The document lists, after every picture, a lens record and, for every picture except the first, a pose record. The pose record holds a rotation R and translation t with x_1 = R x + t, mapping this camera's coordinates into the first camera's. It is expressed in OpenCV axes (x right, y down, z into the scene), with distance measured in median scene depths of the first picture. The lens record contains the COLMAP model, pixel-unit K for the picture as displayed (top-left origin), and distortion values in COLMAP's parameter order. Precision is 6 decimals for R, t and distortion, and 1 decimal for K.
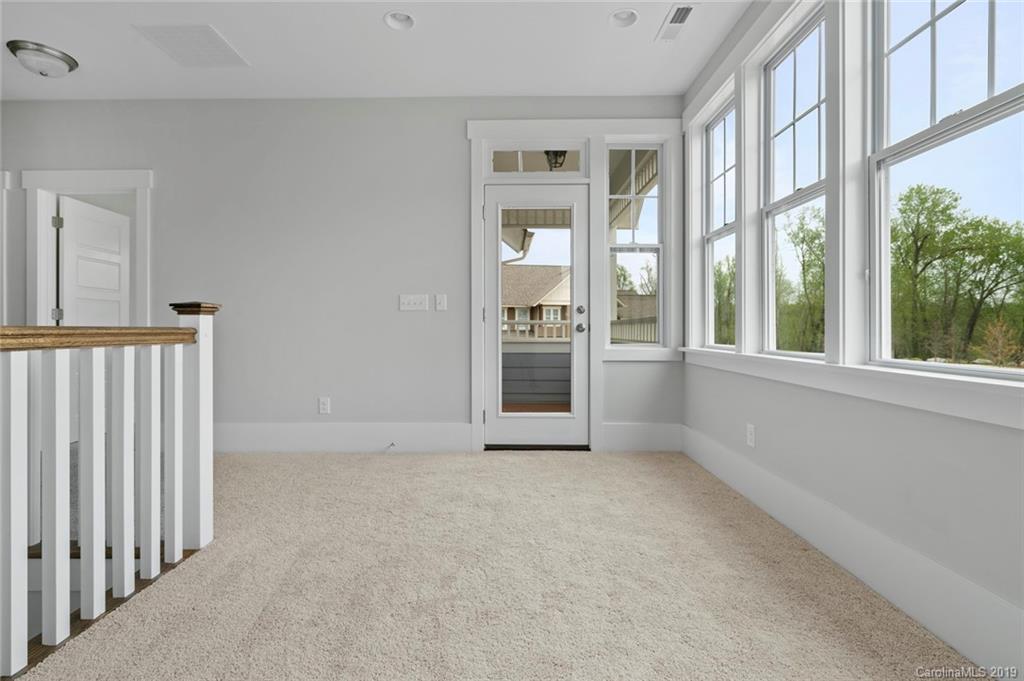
lens RADIAL K [[474.3, 0, 501.4], [0, 474.3, 322.6], [0, 0, 1]] dist [-0.001090, 0.000251]
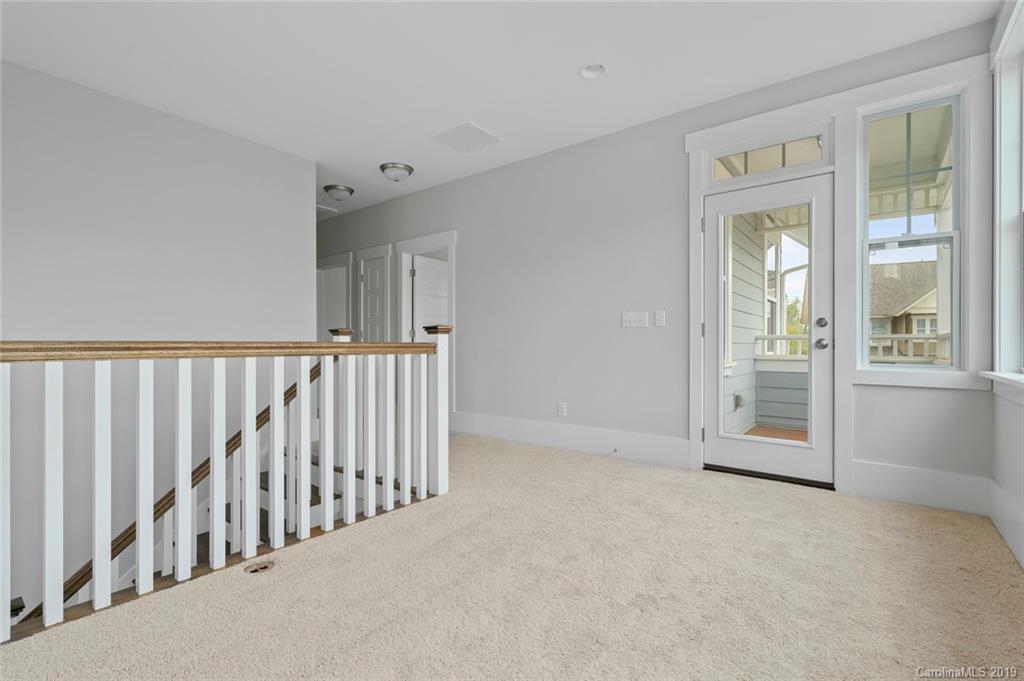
lens RADIAL K [[466.3, 0, 506.8], [0, 466.3, 337.4], [0, 0, 1]] dist [-0.001969, 0.000601]
pose [[0.794948, -0.005500, -0.606653, 0.217418], [0.004866, 0.999985, -0.002689, -0.000708], [0.606659, -0.000815, 0.794962, -0.004315]]
